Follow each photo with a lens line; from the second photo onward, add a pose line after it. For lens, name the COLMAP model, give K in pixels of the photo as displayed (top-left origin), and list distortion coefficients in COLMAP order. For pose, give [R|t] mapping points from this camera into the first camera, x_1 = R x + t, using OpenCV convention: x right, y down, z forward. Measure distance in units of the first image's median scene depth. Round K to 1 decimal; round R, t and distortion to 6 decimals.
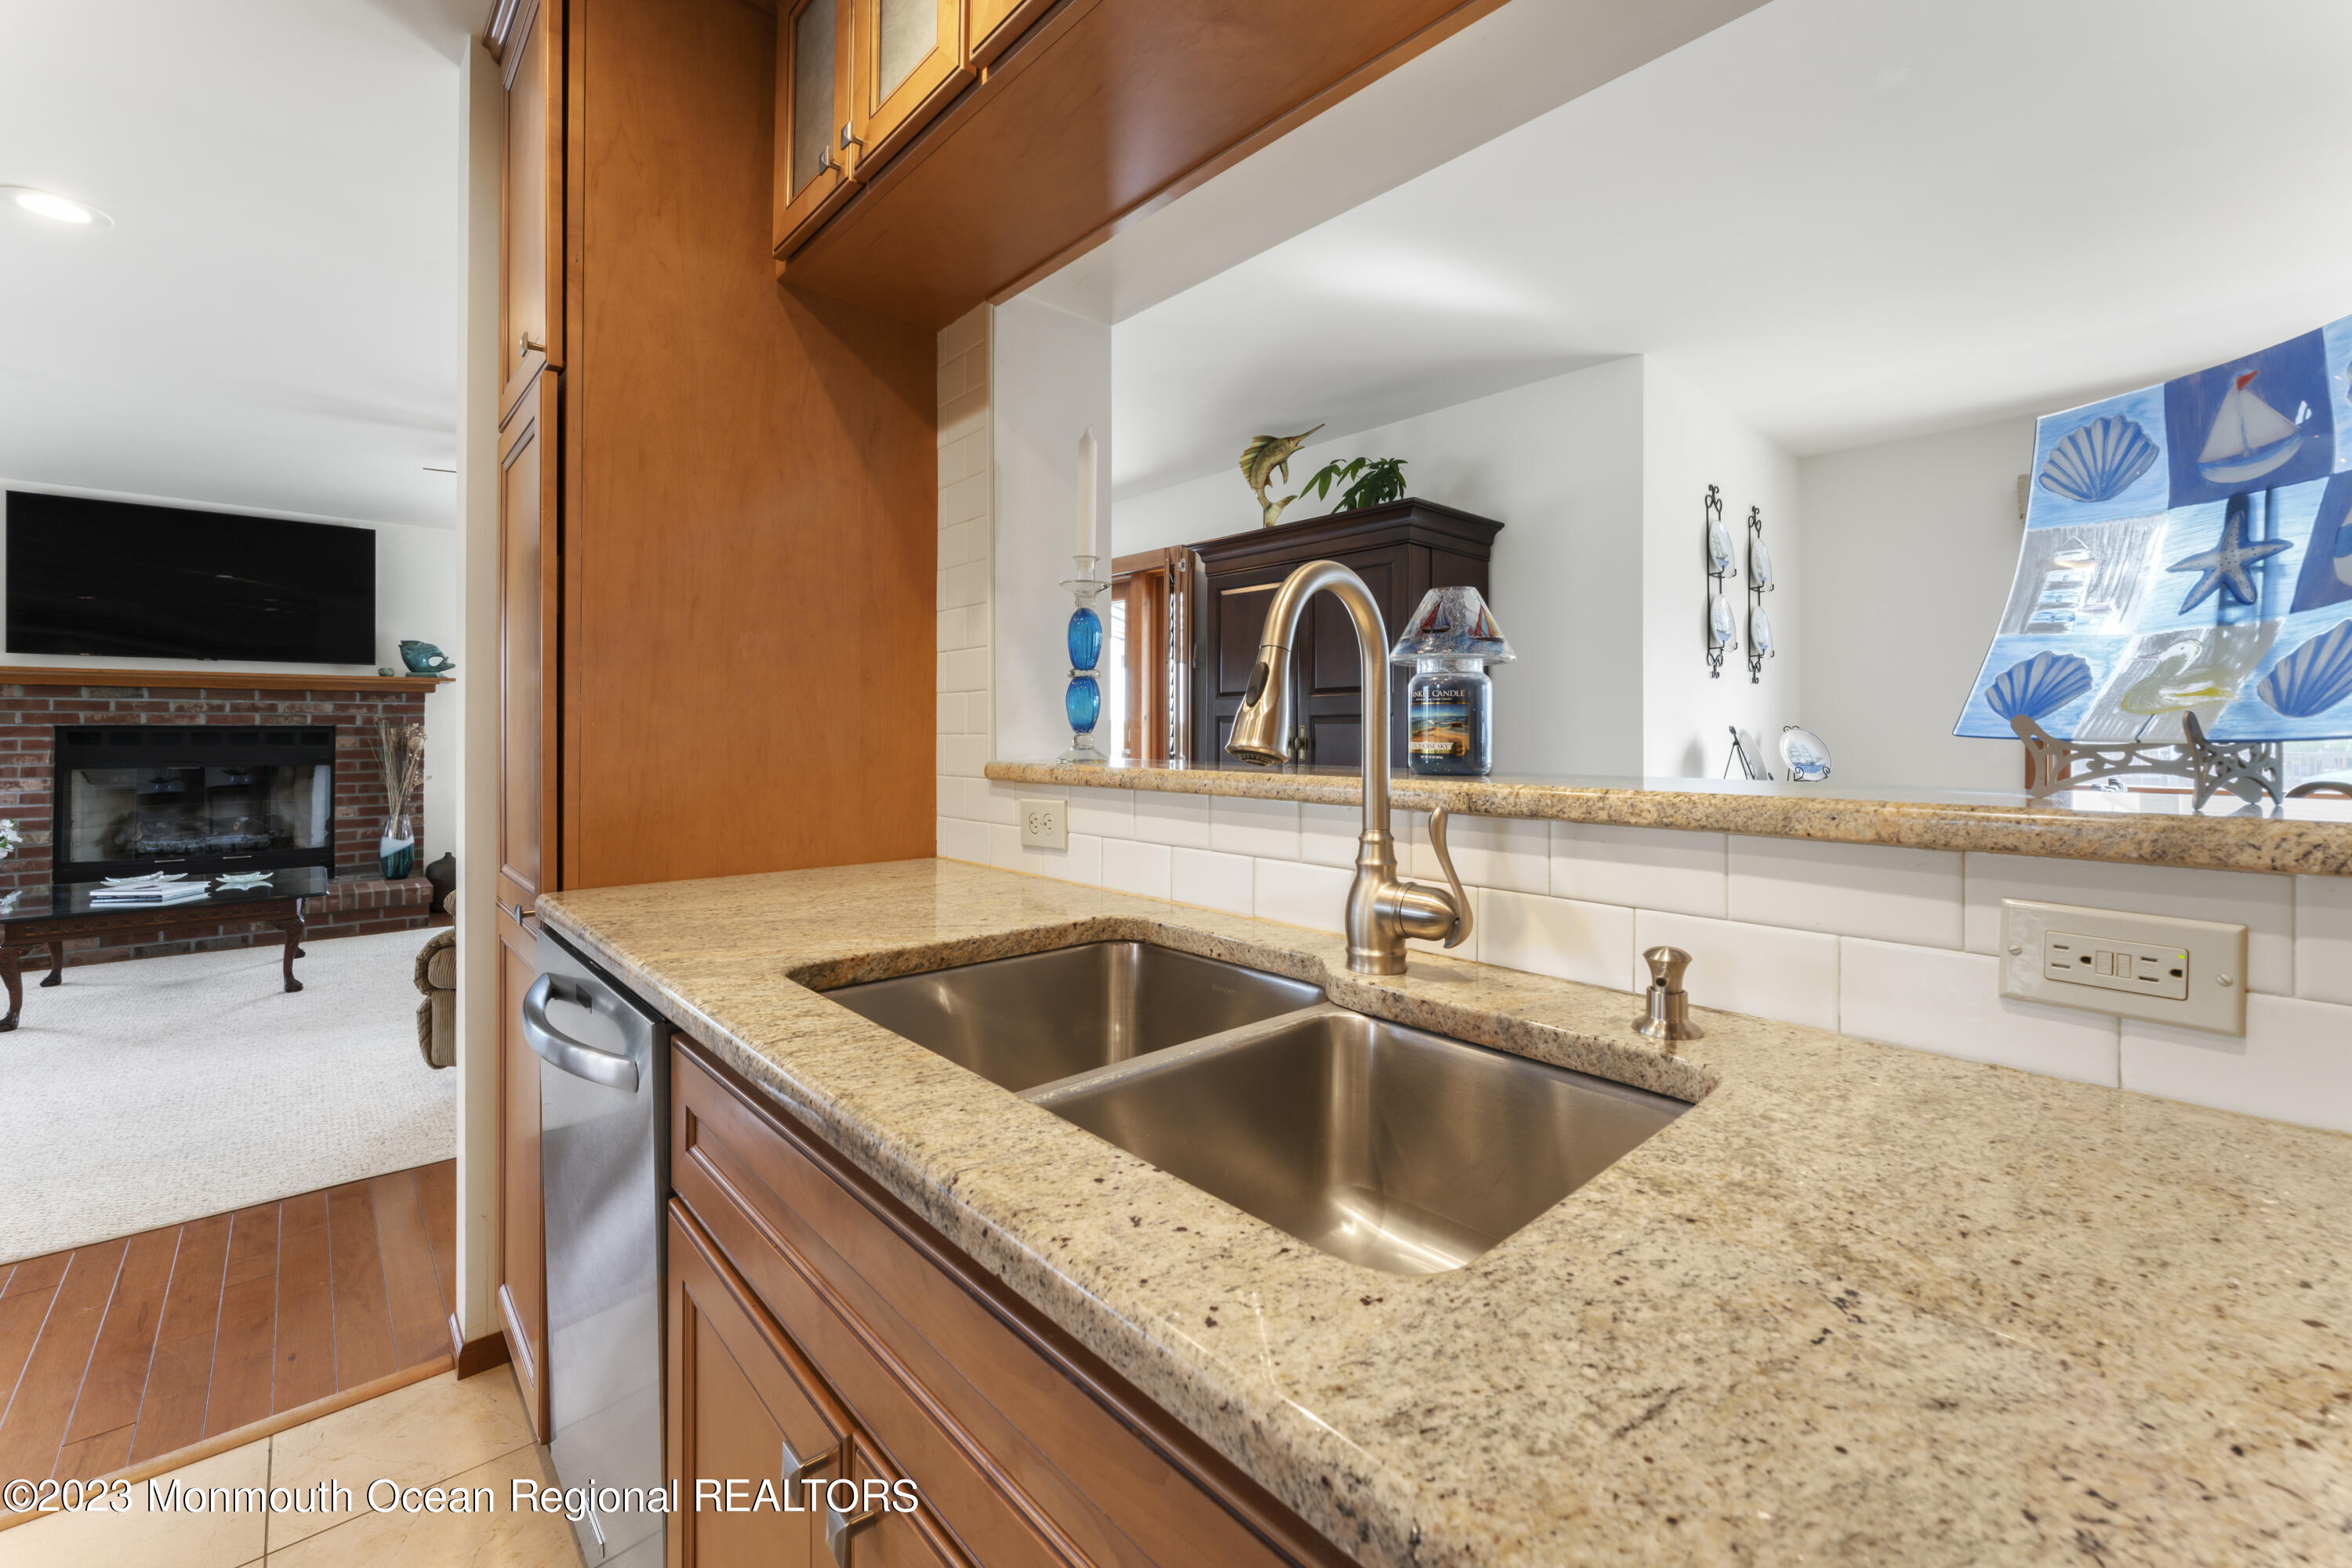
lens RADIAL K [[928.1, 0, 1172.5], [0, 928.1, 730.7], [0, 0, 1]] dist [-0.001161, -0.000180]
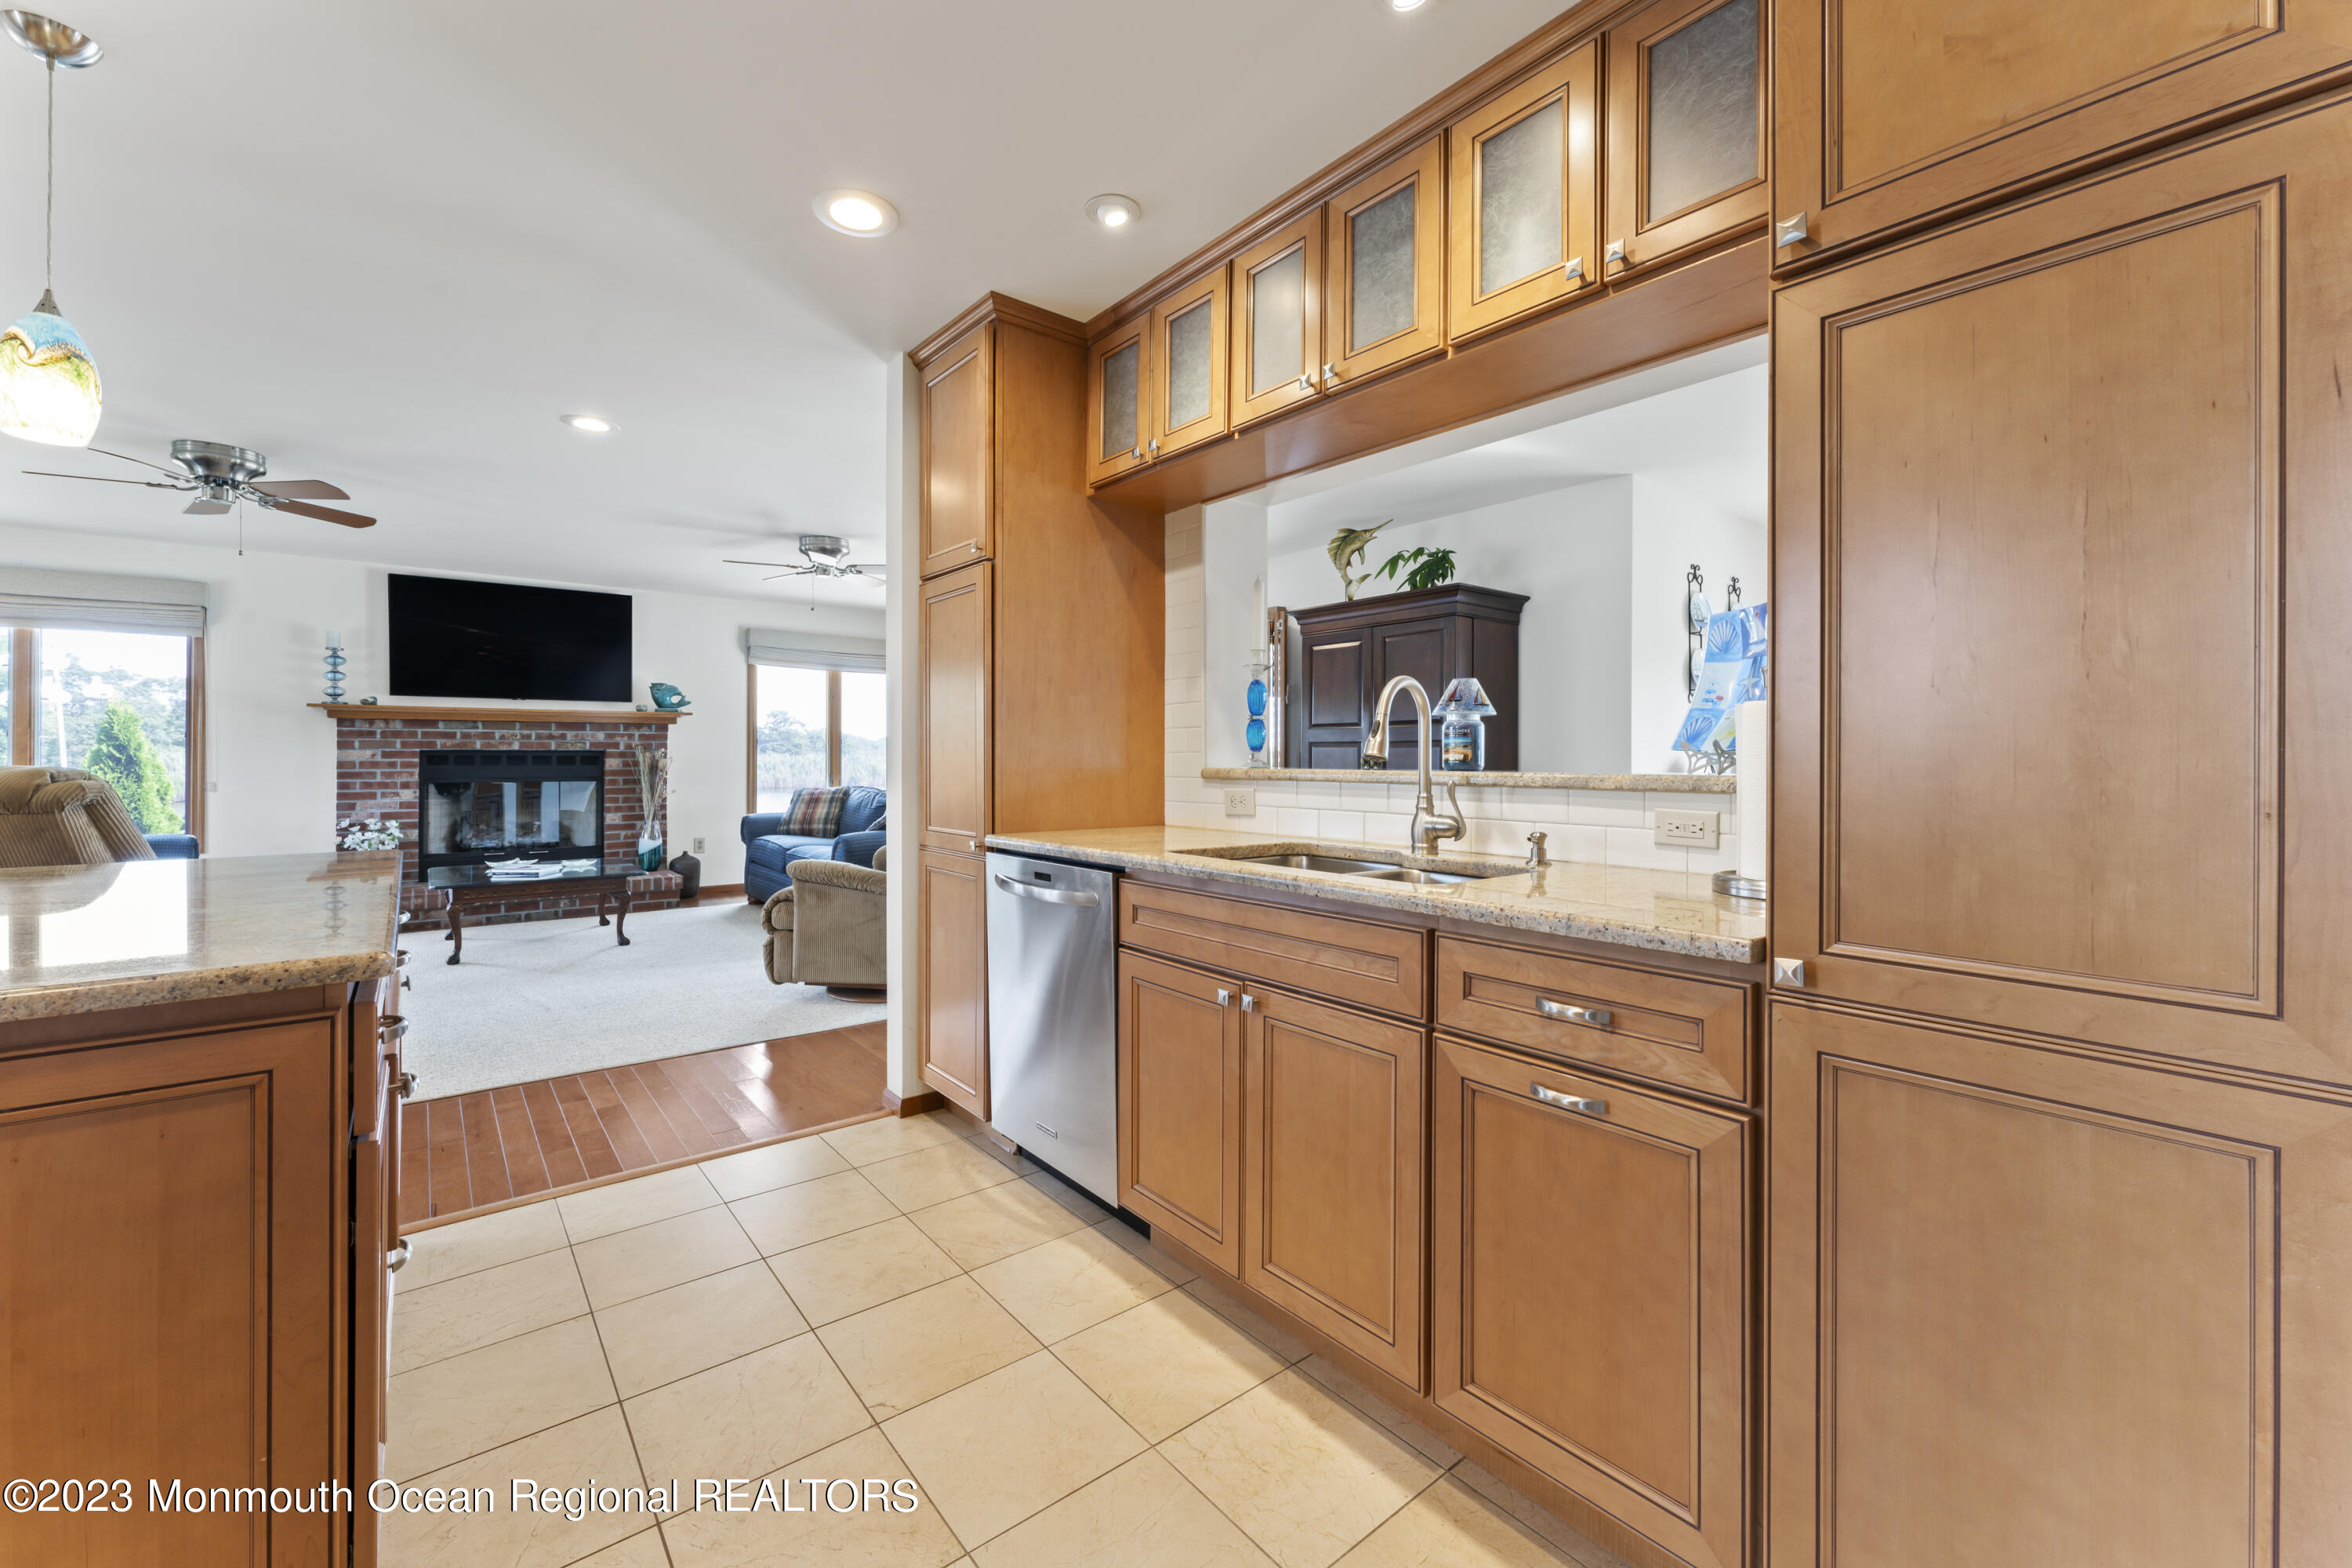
lens RADIAL K [[928.1, 0, 1176.8], [0, 928.1, 769.3], [0, 0, 1]] dist [-0.001161, -0.000180]
pose [[0.998338, 0.000658, -0.057634, -0.071763], [0.000118, 0.999909, 0.013476, 0.005864], [0.057637, -0.013460, 0.998247, -0.365014]]
